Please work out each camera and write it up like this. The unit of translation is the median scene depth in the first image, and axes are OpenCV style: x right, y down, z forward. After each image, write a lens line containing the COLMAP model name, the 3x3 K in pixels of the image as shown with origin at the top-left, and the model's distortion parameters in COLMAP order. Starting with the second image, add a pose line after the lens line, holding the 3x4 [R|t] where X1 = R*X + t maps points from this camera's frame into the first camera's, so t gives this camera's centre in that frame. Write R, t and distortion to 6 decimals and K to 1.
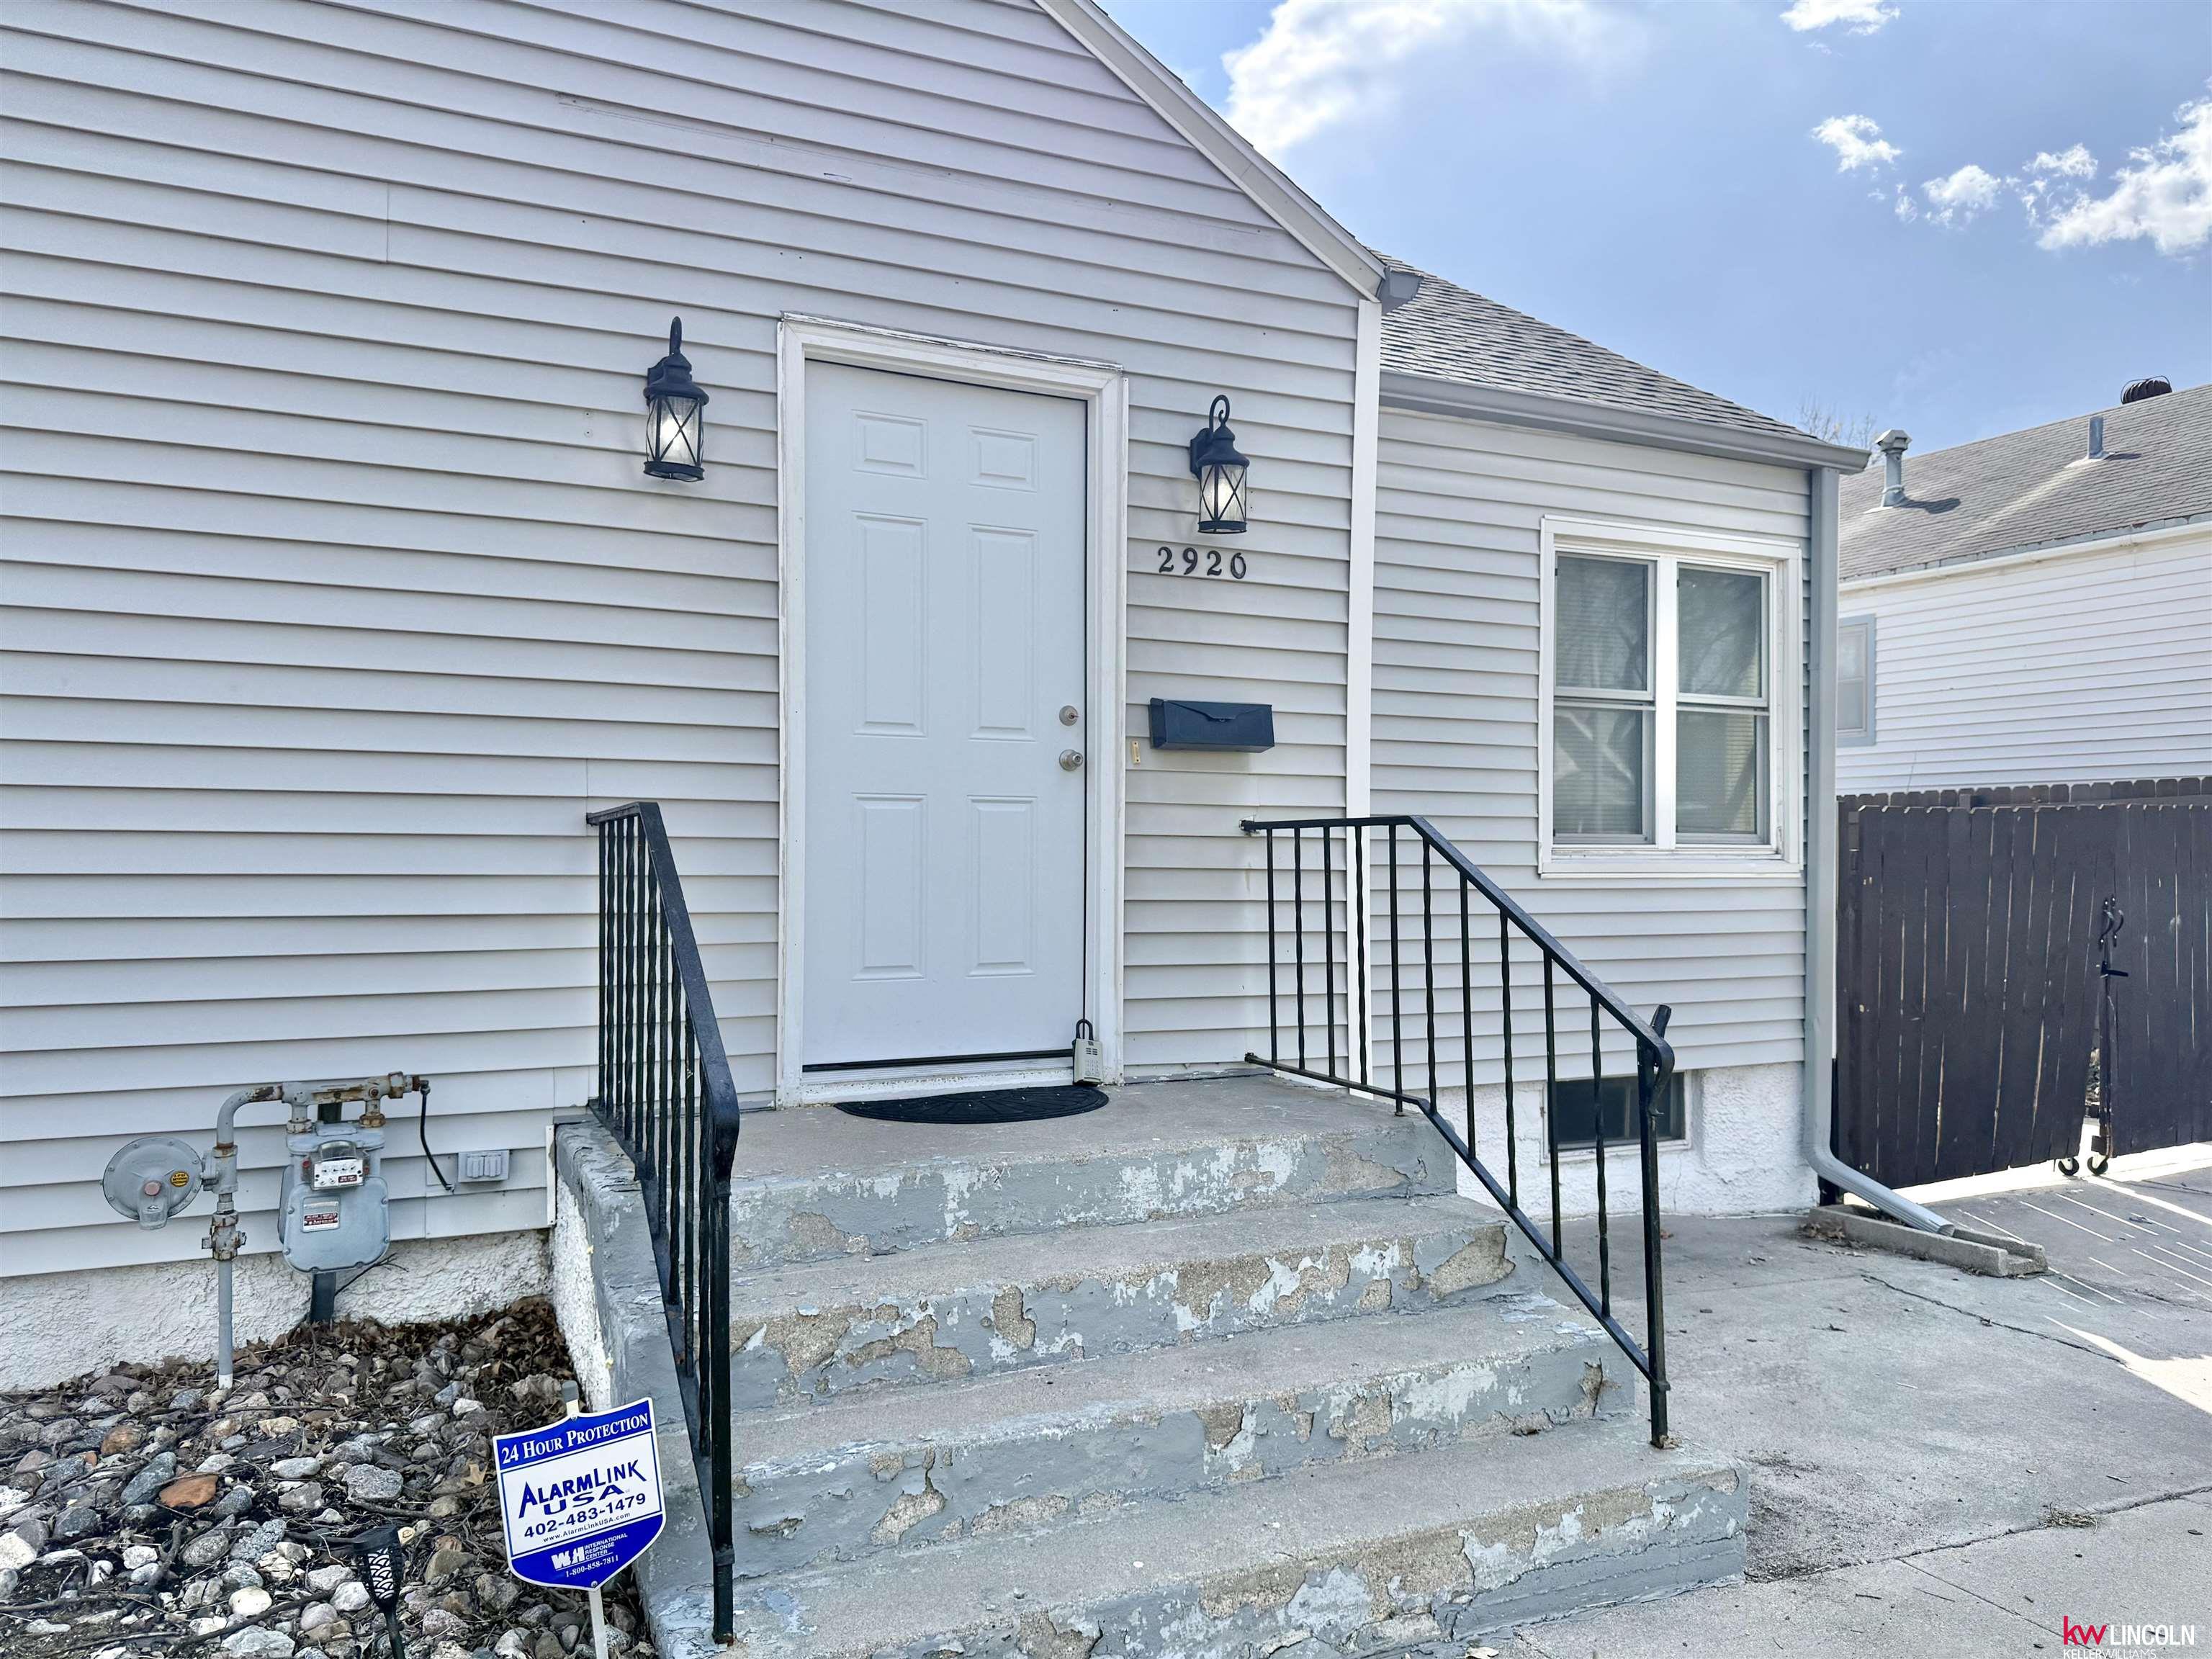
lens RADIAL K [[1551.9, 0, 1111.8], [0, 1551.9, 833.0], [0, 0, 1]] dist [0.115625, -0.198097]
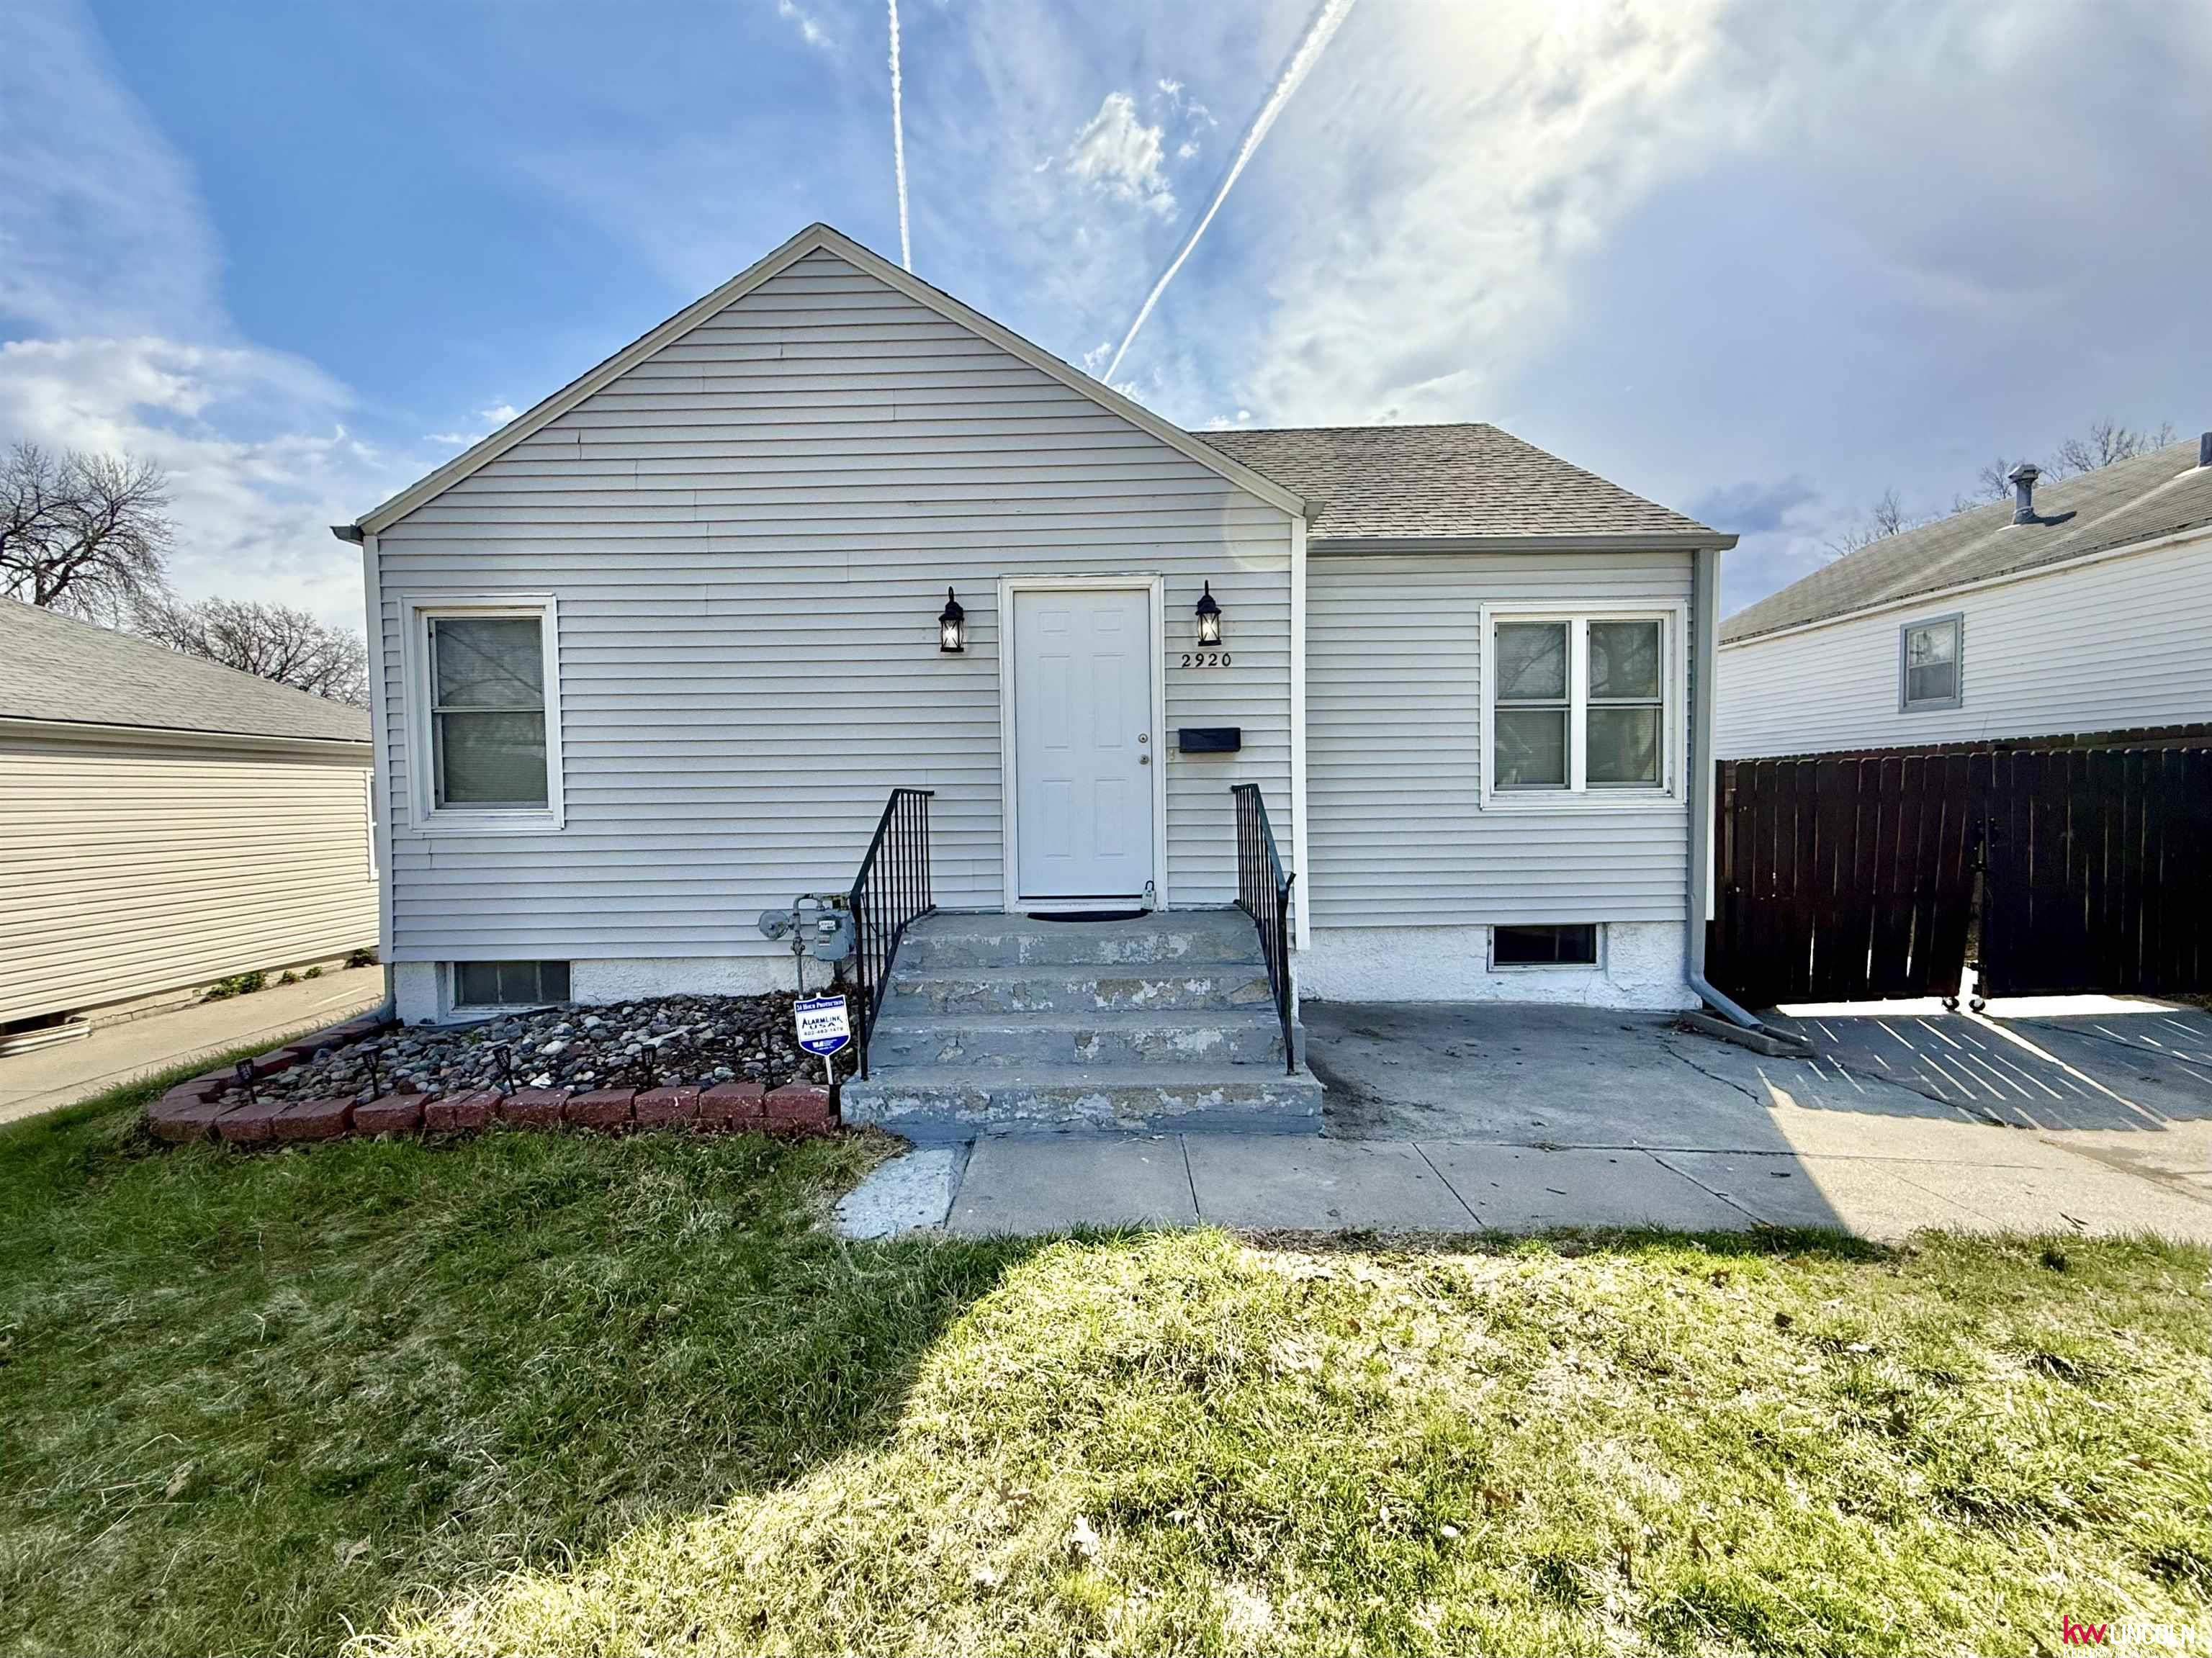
lens RADIAL K [[922.9, 0, 1099.7], [0, 922.9, 834.5], [0, 0, 1]] dist [-0.001365, 0.000129]
pose [[0.899077, -0.001875, -0.437787, 0.468119], [0.024575, 0.998630, 0.046193, -0.004160], [0.437100, -0.052290, 0.897891, -0.166728]]
